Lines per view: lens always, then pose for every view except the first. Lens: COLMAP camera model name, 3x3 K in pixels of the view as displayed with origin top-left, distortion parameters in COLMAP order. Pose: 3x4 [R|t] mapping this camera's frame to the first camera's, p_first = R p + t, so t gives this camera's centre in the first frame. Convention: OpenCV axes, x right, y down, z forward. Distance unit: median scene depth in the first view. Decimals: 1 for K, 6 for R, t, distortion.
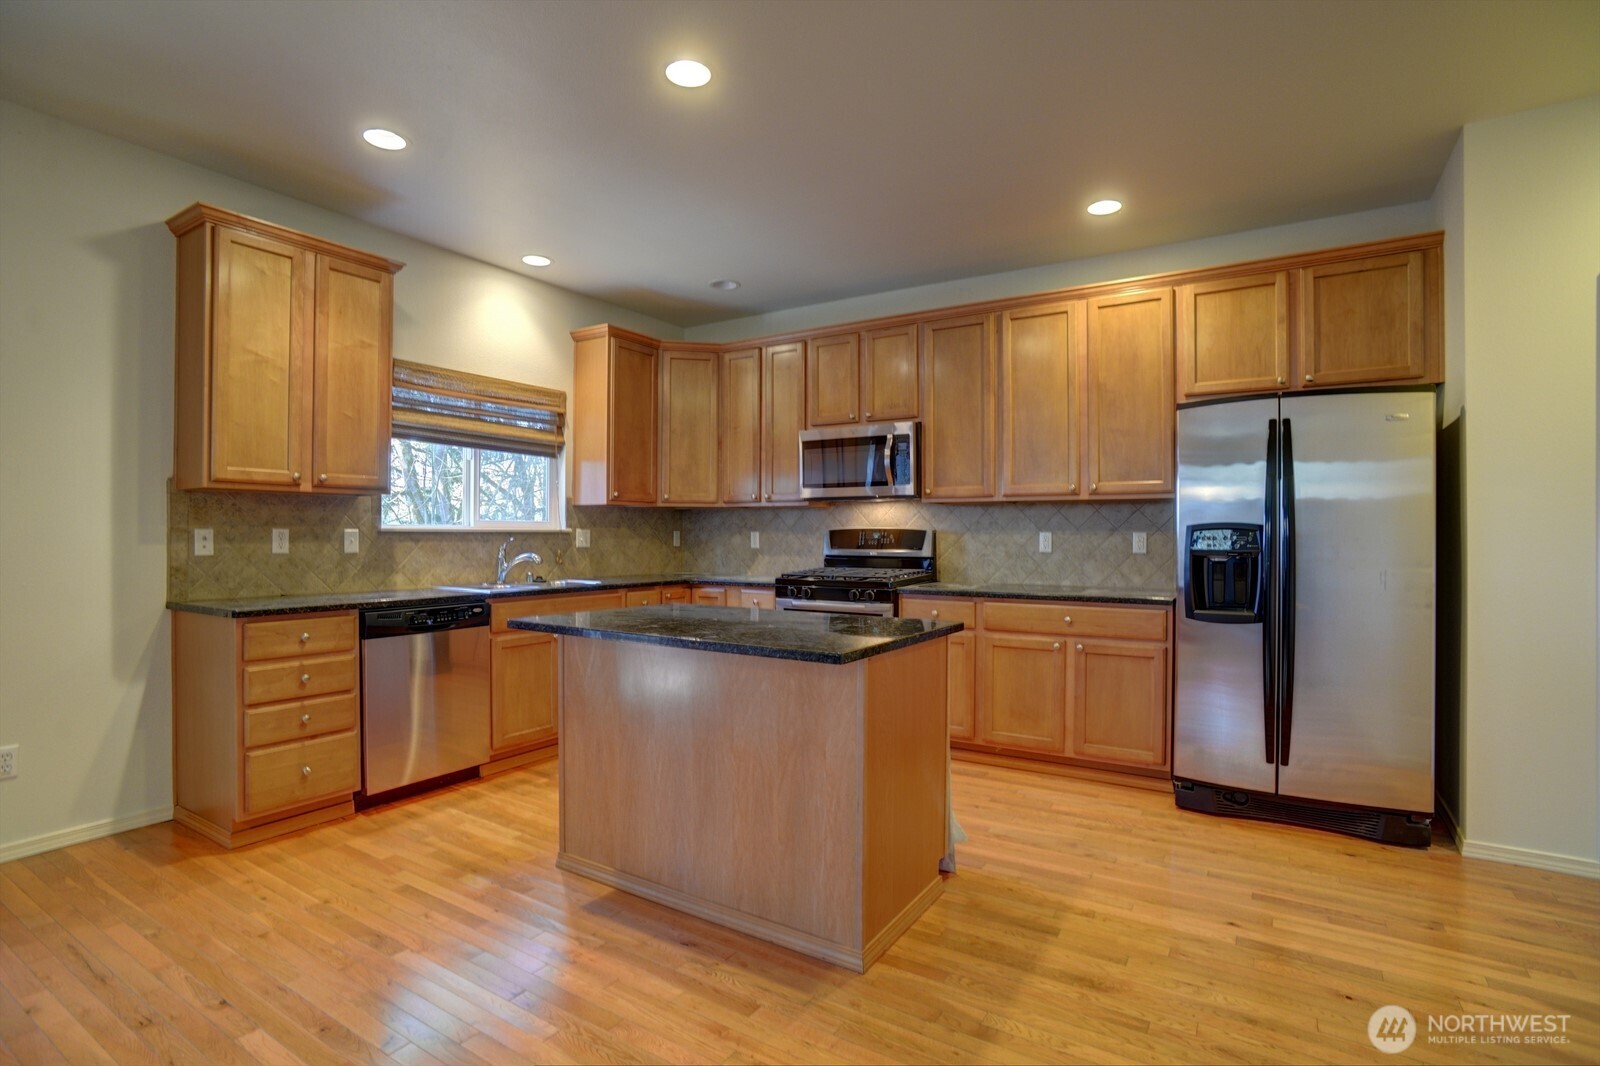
lens RADIAL K [[774.4, 0, 798.9], [0, 774.4, 535.0], [0, 0, 1]] dist [-0.060491, 0.029470]
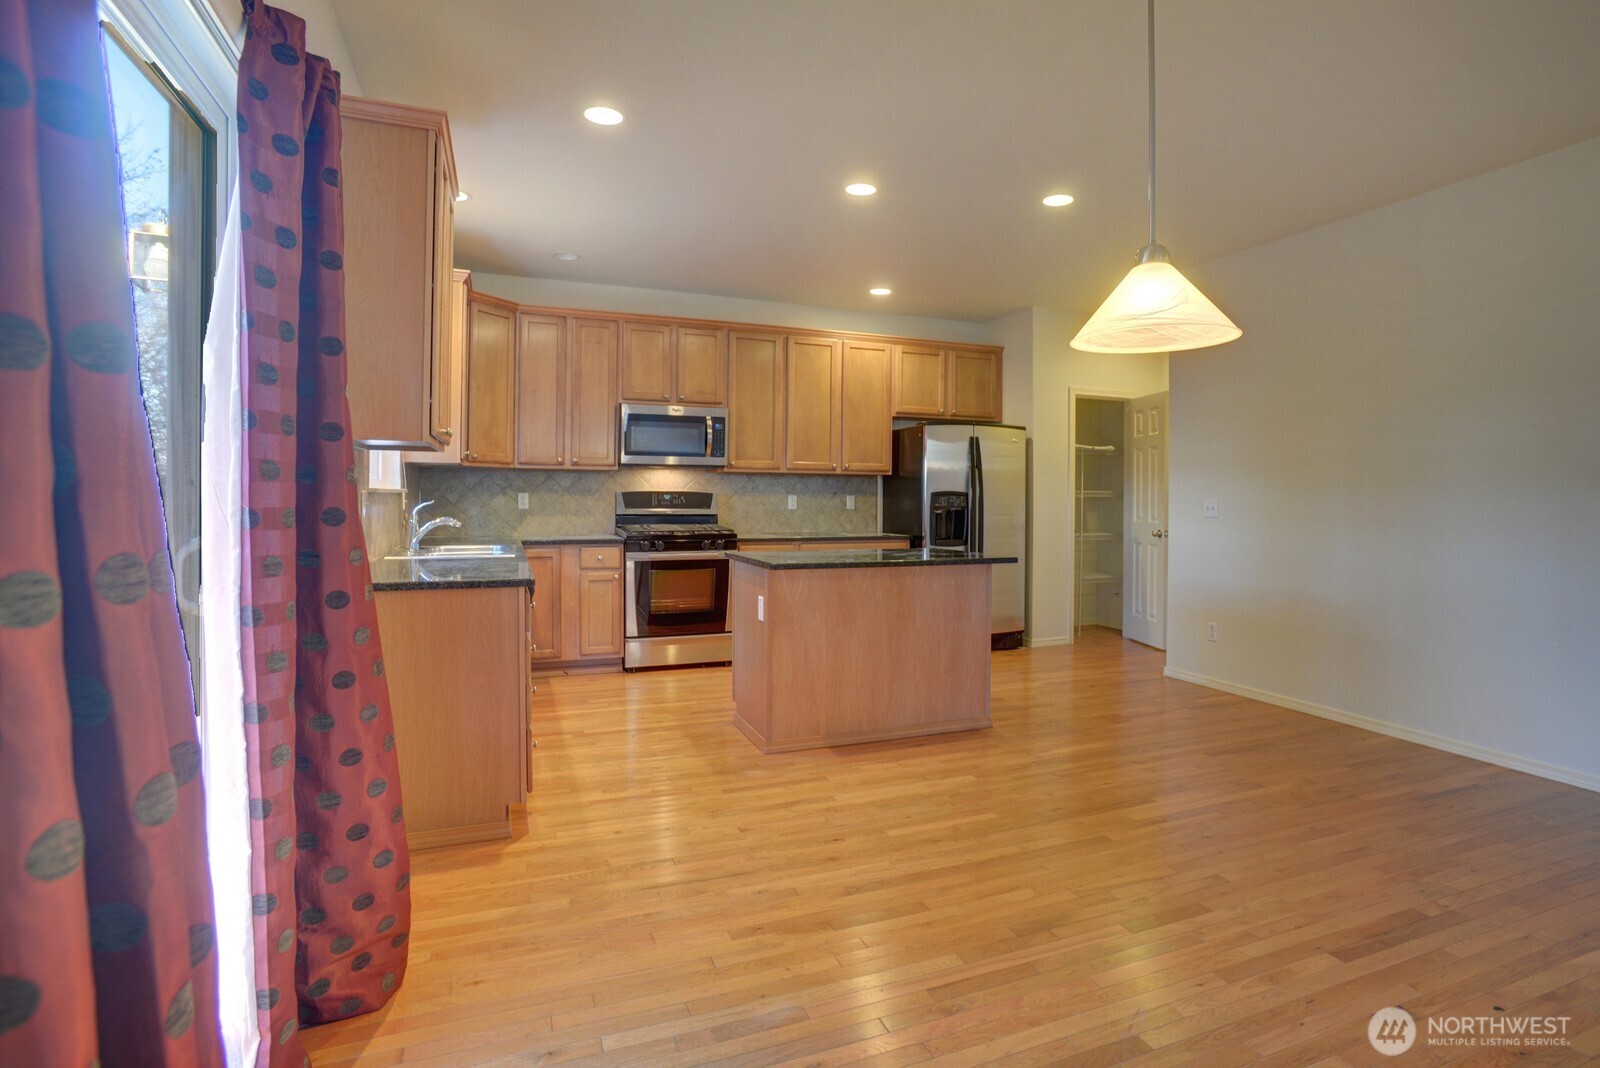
lens RADIAL K [[824.6, 0, 854.0], [0, 824.6, 500.5], [0, 0, 1]] dist [-0.003772, -0.000225]
pose [[0.573219, -0.002328, 0.819399, -0.928532], [-0.005206, 0.999965, 0.006483, -0.004590], [-0.819386, -0.007982, 0.573187, 0.050830]]
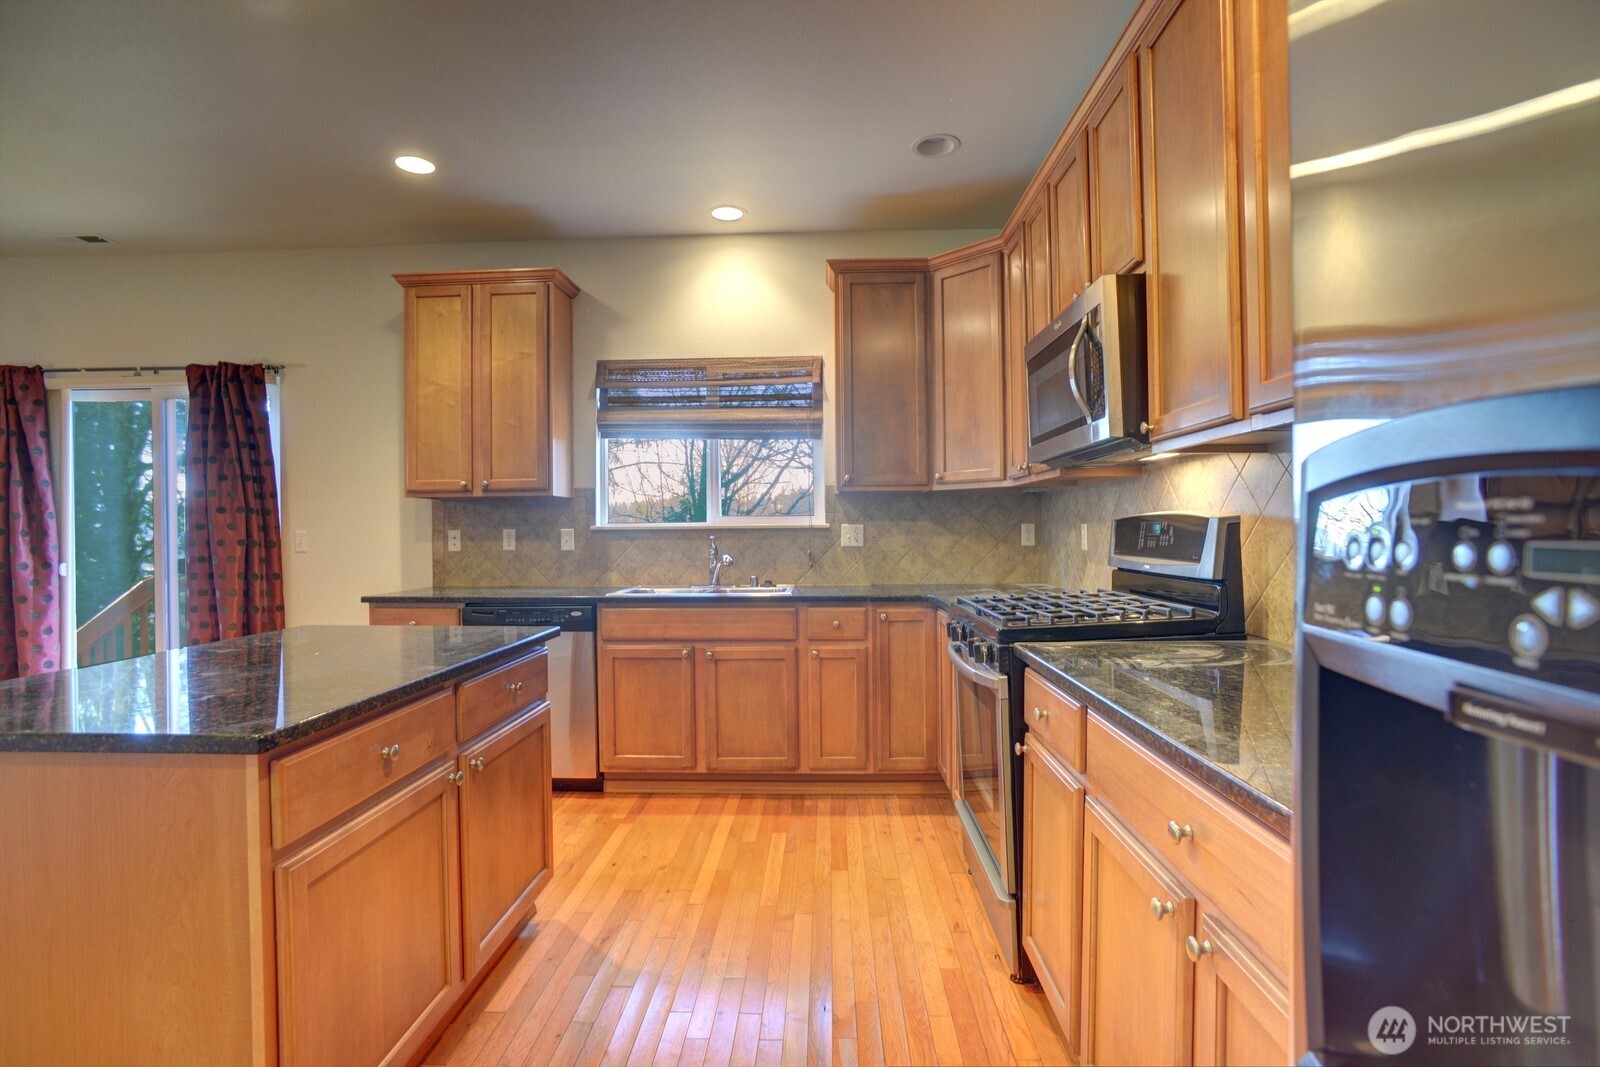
lens RADIAL K [[774.4, 0, 798.9], [0, 774.4, 535.5], [0, 0, 1]] dist [-0.060491, 0.029470]
pose [[0.502285, -0.003460, -0.864695, 0.479133], [0.009331, 0.999955, 0.001419, 0.003476], [0.864652, -0.008781, 0.502295, 0.687892]]
